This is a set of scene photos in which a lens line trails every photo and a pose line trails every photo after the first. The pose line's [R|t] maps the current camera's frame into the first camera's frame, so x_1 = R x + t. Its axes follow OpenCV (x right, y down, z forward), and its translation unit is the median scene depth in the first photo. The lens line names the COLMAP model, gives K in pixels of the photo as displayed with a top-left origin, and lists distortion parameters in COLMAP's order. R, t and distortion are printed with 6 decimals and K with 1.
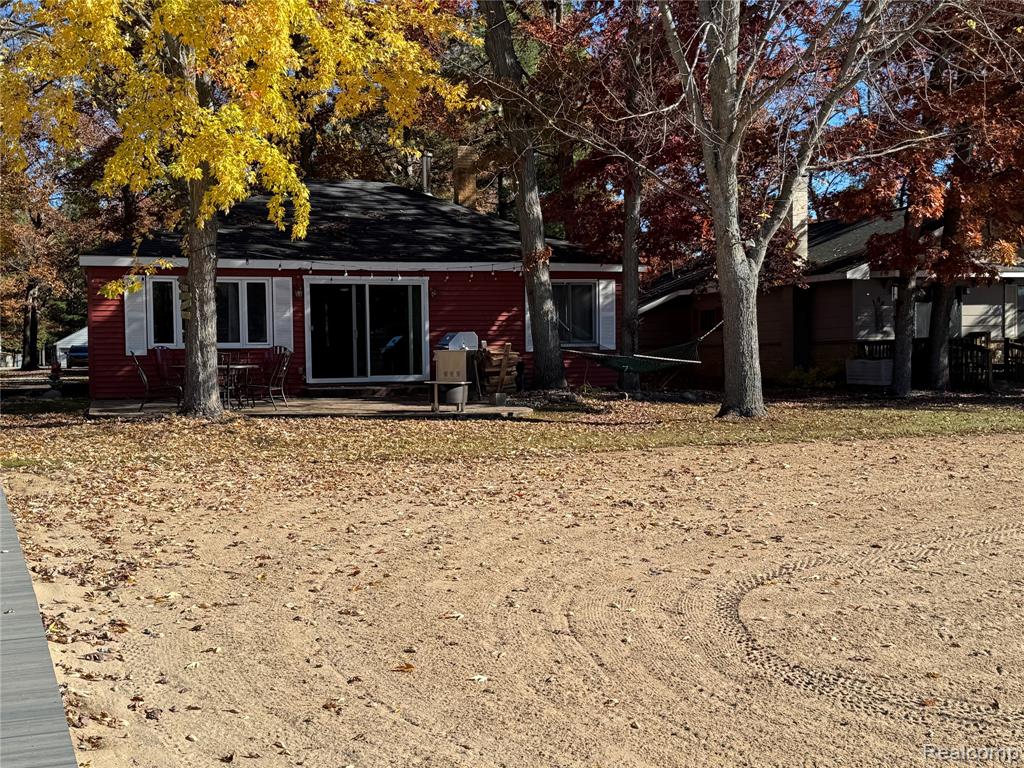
lens RADIAL K [[1210.3, 0, 517.3], [0, 1210.3, 385.8], [0, 0, 1]] dist [0.165346, -0.344638]
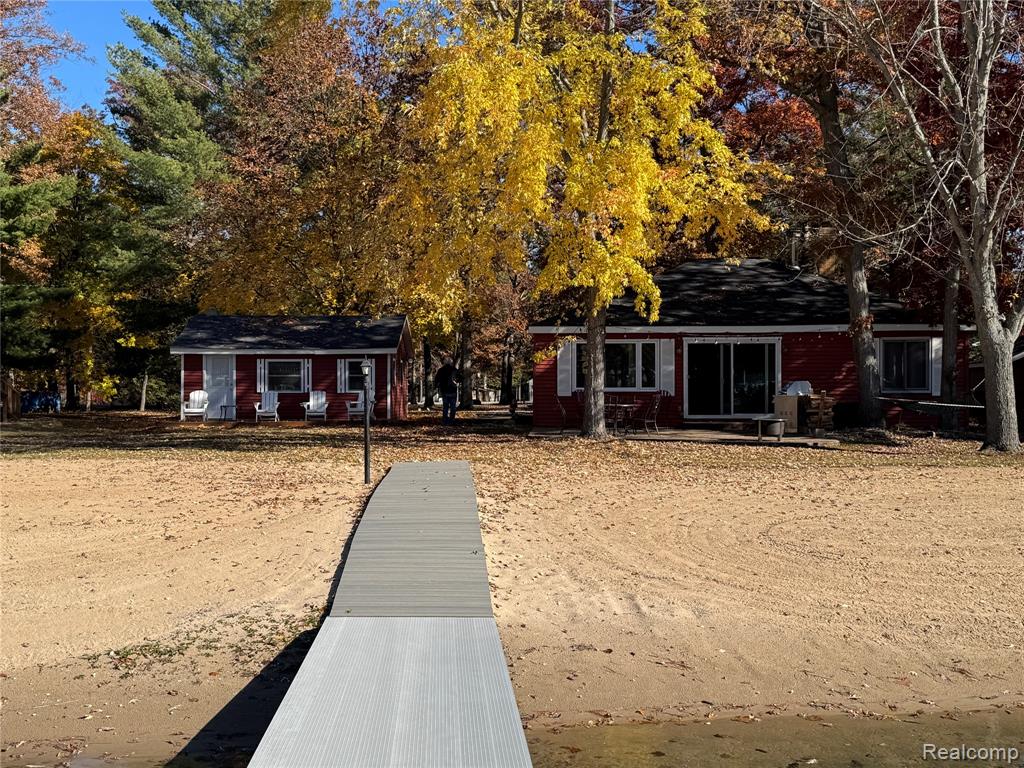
lens RADIAL K [[1210.3, 0, 517.3], [0, 1210.3, 385.8], [0, 0, 1]] dist [0.165346, -0.344638]
pose [[0.931639, 0.009938, -0.363250, 0.163509], [-0.021146, 0.999415, -0.026891, 0.002104], [0.362770, 0.032734, 0.931304, -0.358238]]
